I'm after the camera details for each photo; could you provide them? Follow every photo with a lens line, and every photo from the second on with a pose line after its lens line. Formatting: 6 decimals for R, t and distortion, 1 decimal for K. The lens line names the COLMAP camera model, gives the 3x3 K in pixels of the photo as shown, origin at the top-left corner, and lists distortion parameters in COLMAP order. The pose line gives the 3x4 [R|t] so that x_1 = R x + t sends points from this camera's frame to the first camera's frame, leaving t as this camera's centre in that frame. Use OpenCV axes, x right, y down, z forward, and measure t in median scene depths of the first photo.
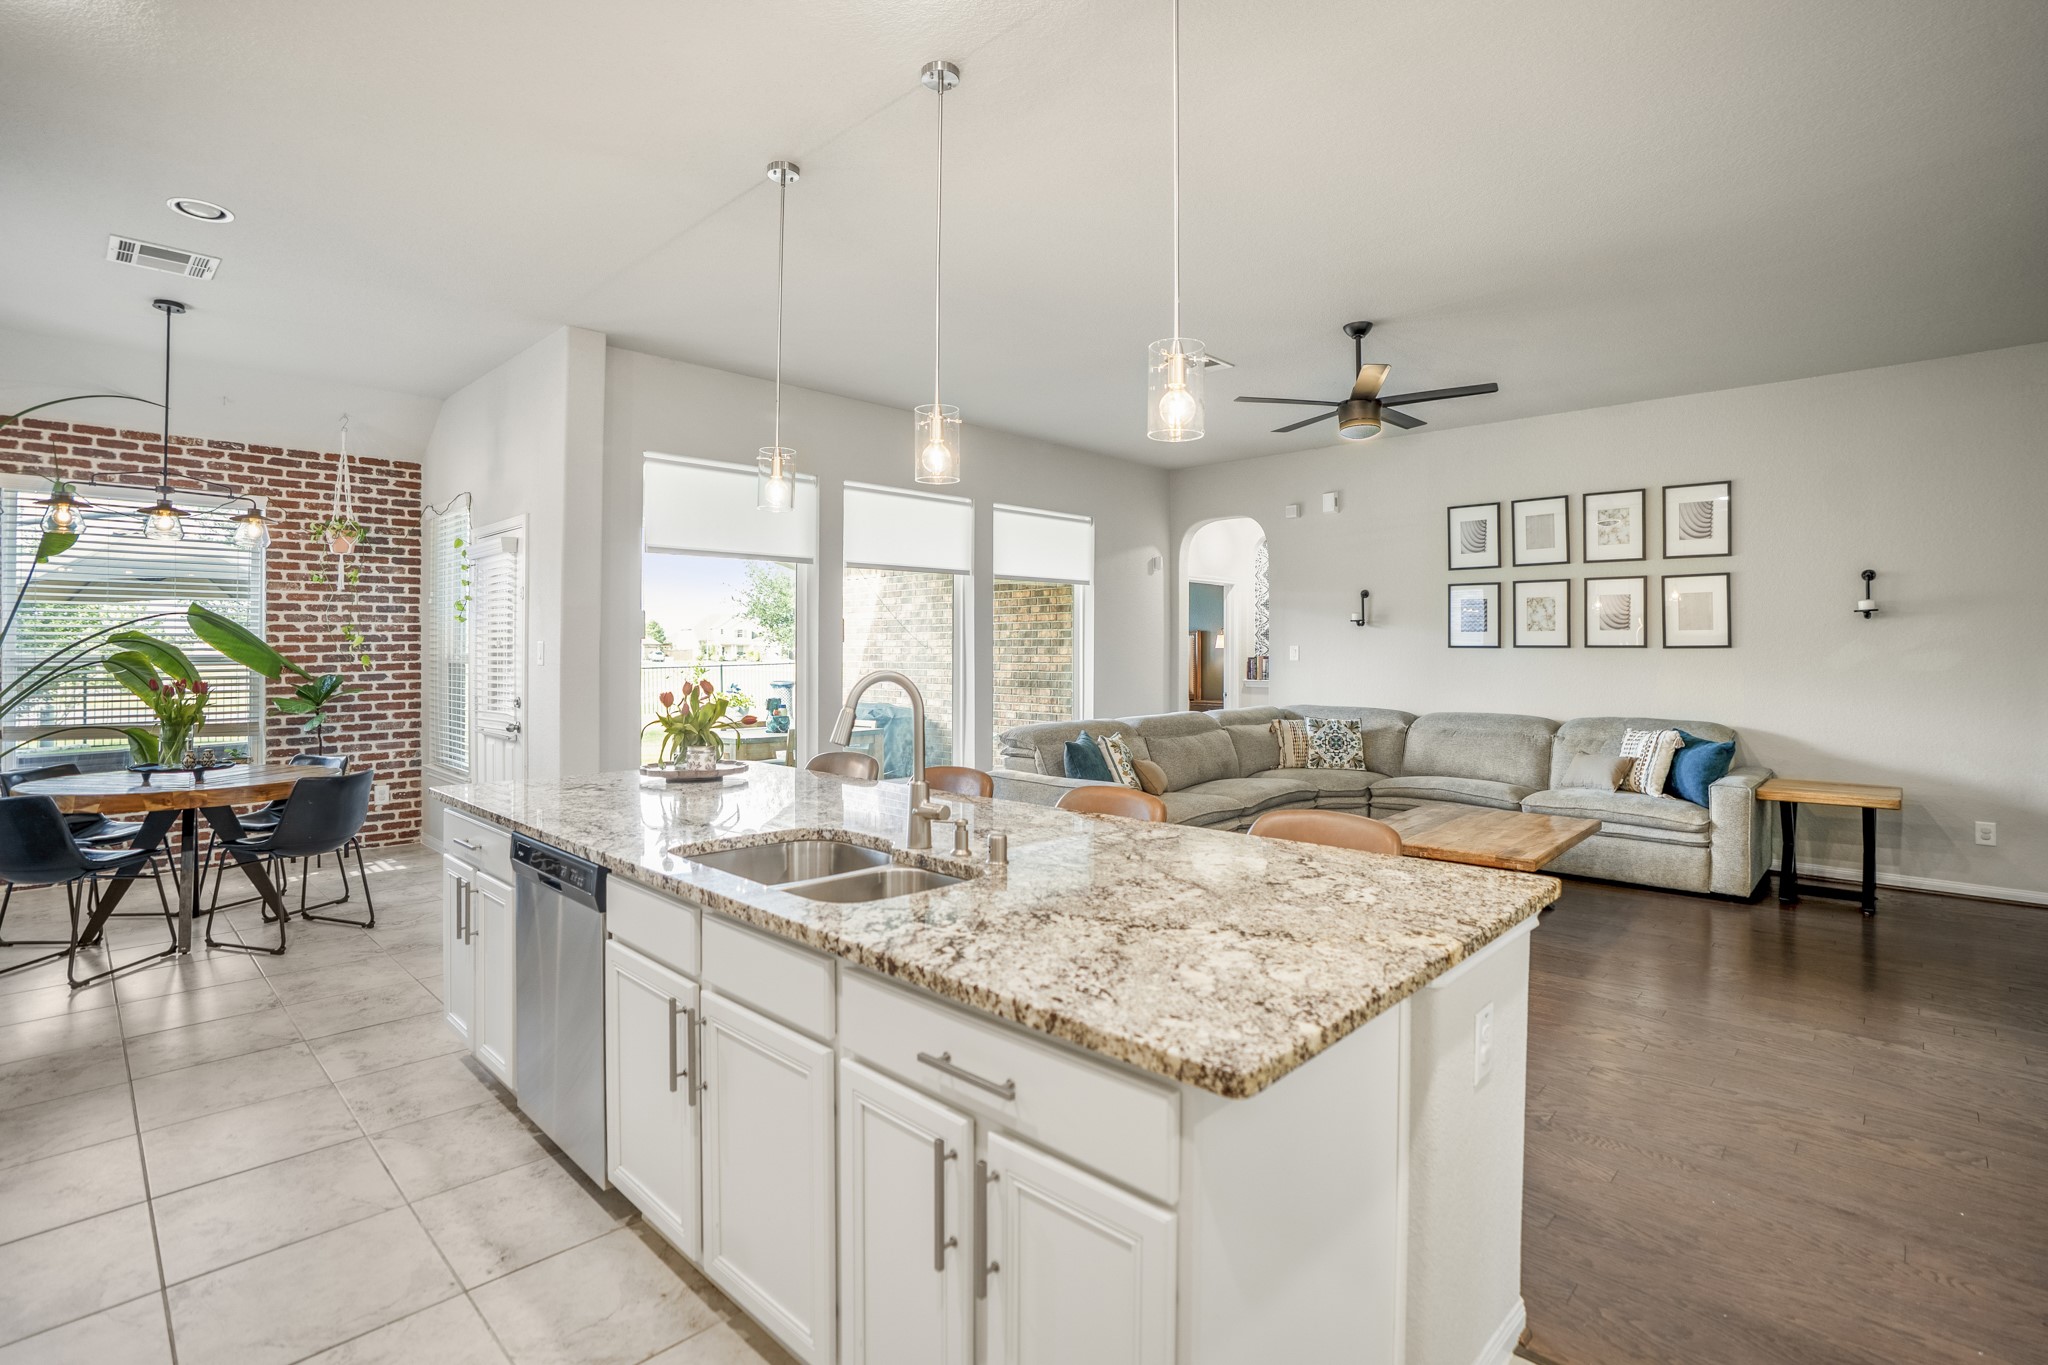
lens RADIAL K [[971.9, 0, 1023.2], [0, 971.9, 656.8], [0, 0, 1]] dist [-0.052916, 0.017250]
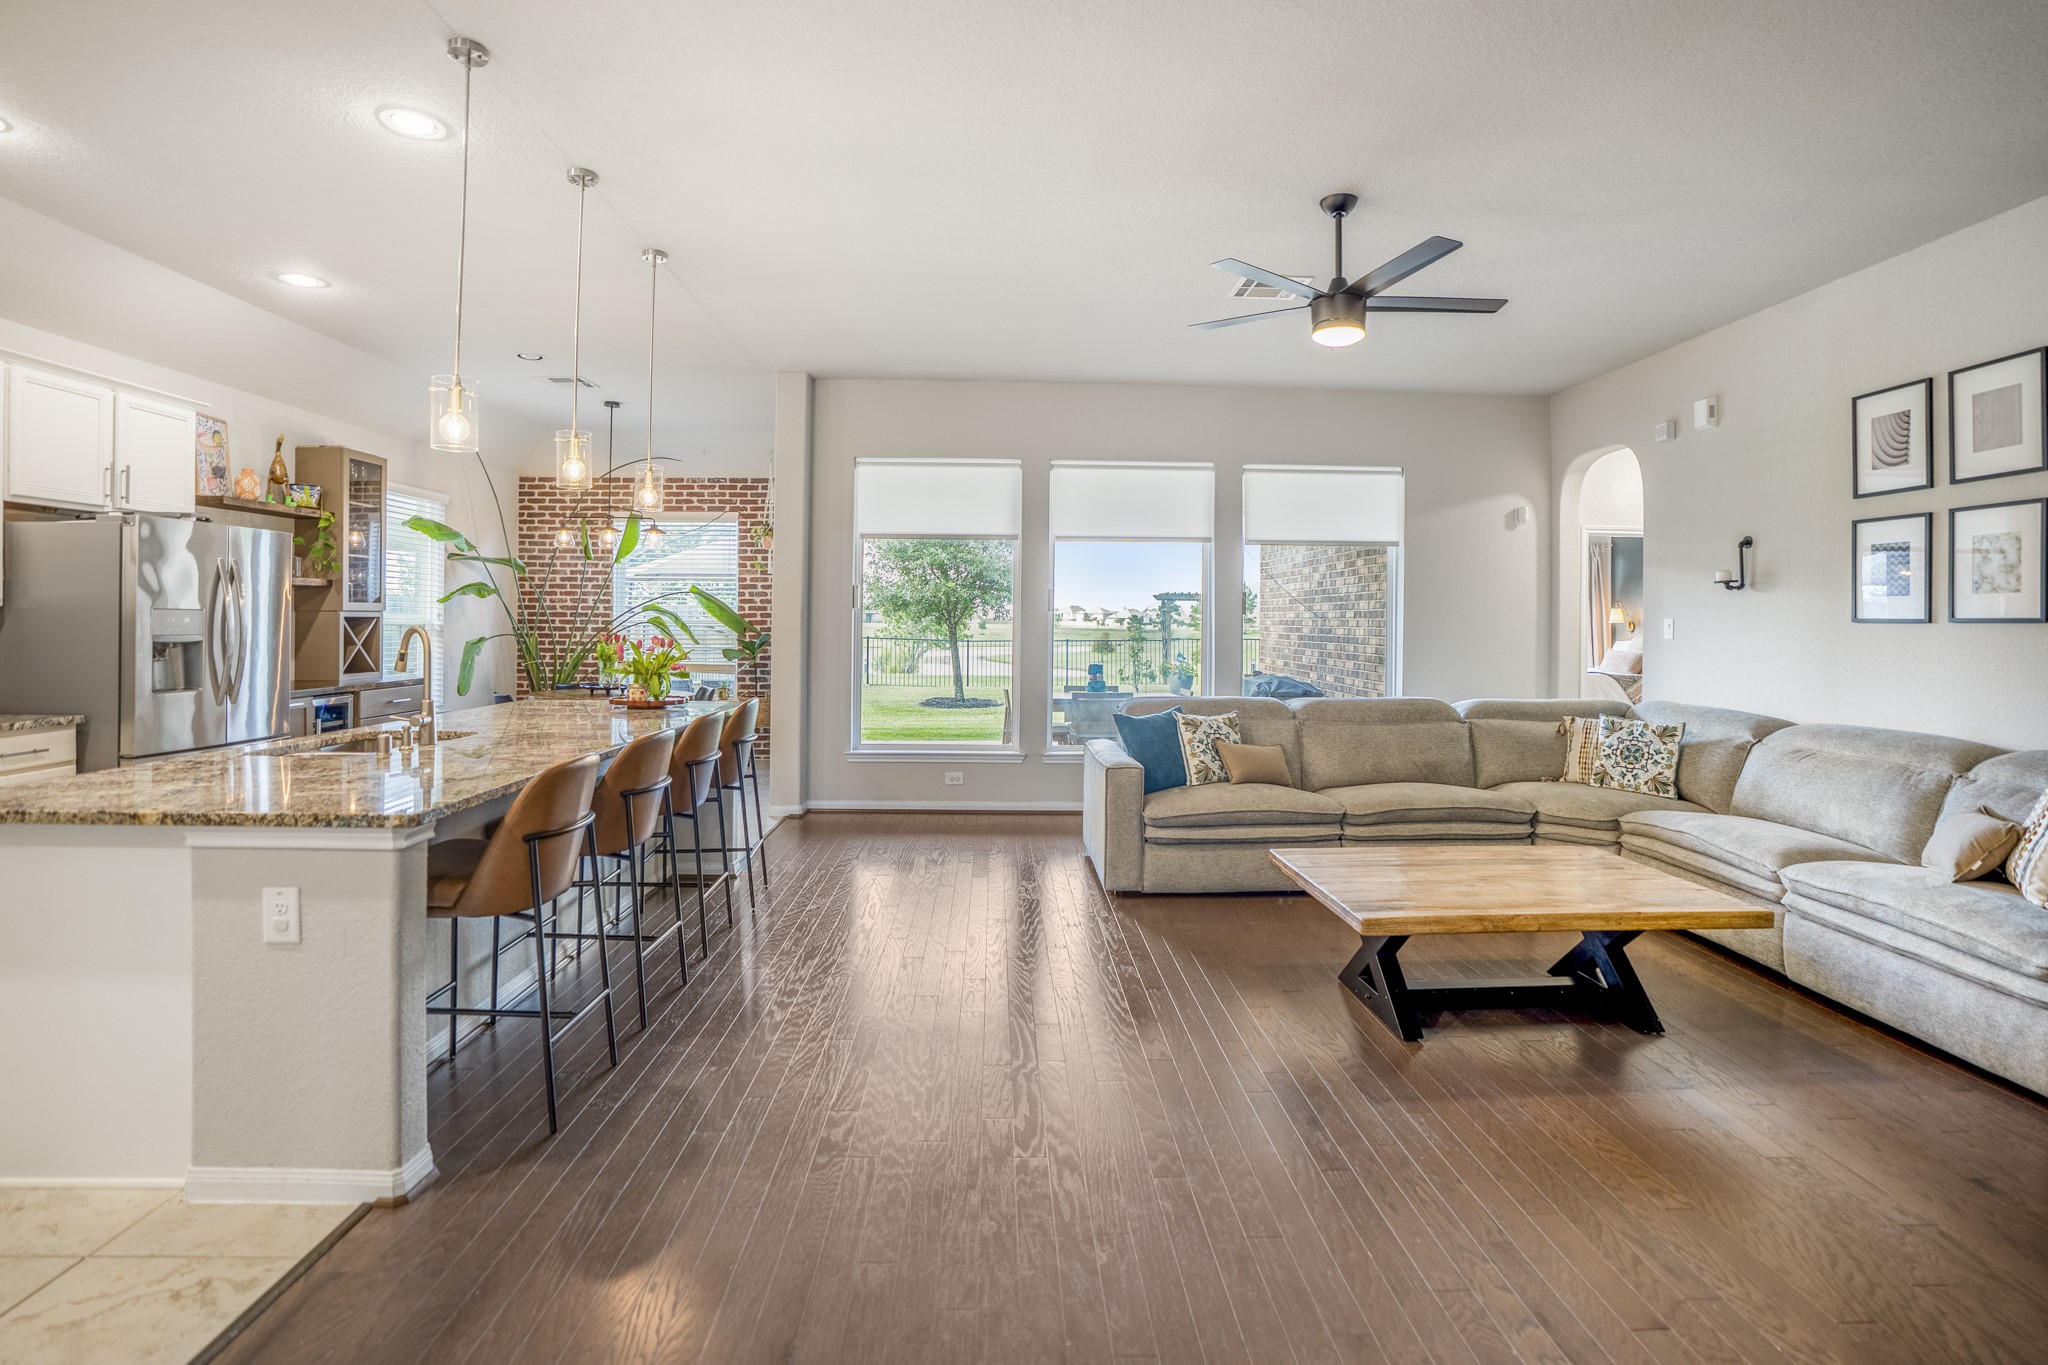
lens RADIAL K [[971.9, 0, 1028.5], [0, 971.9, 628.9], [0, 0, 1]] dist [-0.052916, 0.017250]
pose [[0.721945, 0.012559, -0.691837, 0.550345], [-0.014175, 0.999894, 0.003359, 0.001037], [0.691805, 0.007382, 0.722046, 0.211970]]
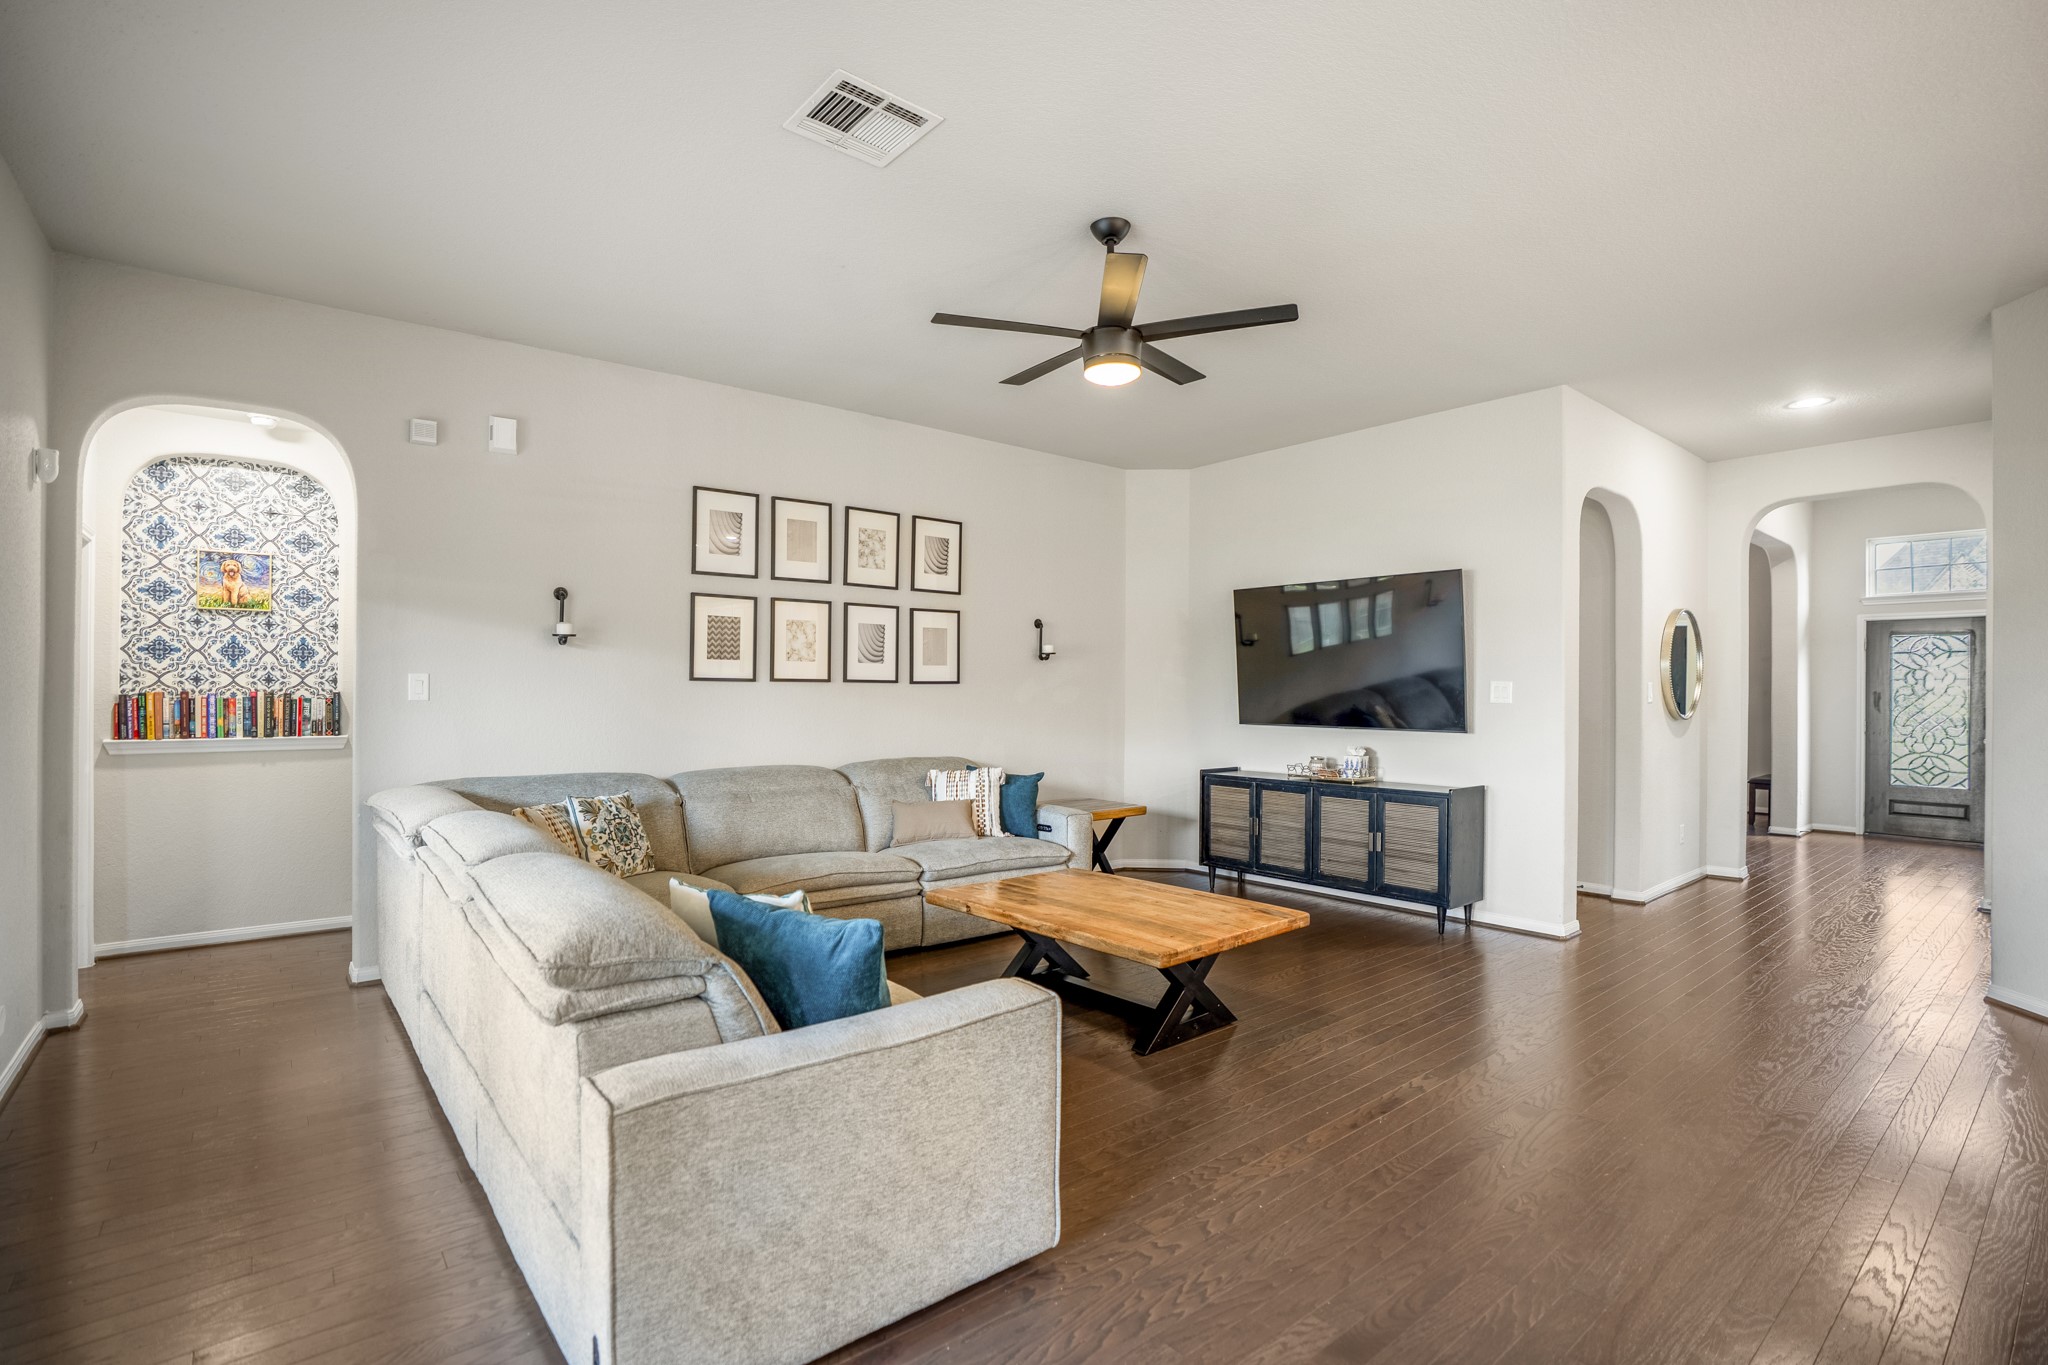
lens RADIAL K [[971.9, 0, 1031.5], [0, 971.9, 685.9], [0, 0, 1]] dist [-0.052916, 0.017250]
pose [[0.122305, 0.004396, 0.992483, -0.282485], [0.001671, 0.999988, -0.004636, -0.001680], [-0.992491, 0.002226, 0.122296, 0.756299]]
